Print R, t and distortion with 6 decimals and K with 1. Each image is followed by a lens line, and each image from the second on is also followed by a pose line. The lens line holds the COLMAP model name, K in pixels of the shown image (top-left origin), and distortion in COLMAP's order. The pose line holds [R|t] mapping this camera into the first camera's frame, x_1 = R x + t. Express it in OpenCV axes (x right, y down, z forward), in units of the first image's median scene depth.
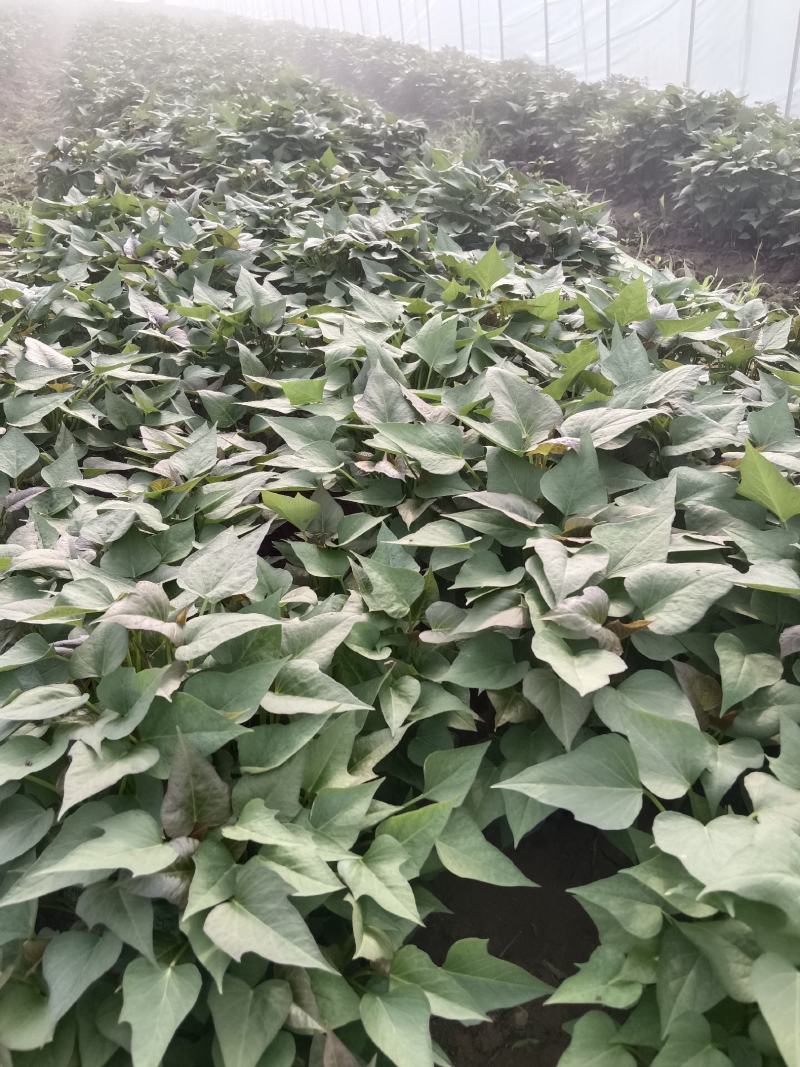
lens RADIAL K [[801.3, 0, 400.0], [0, 801.3, 533.5], [0, 0, 1]] dist [0.099891, -0.165927]
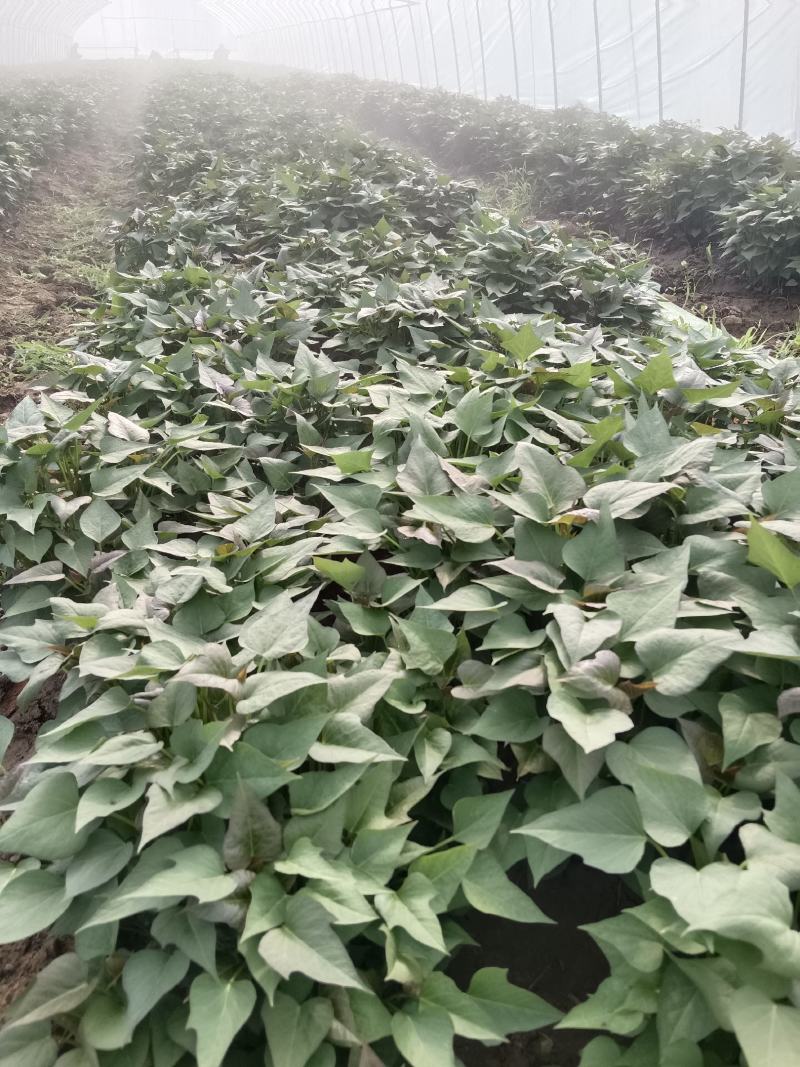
lens RADIAL K [[801.3, 0, 400.0], [0, 801.3, 533.5], [0, 0, 1]] dist [0.099891, -0.165927]
pose [[0.997216, -0.004726, -0.074413, 0.034039], [0.001694, 0.999168, -0.040749, -0.042183], [0.074544, 0.040509, 0.996395, -0.114566]]
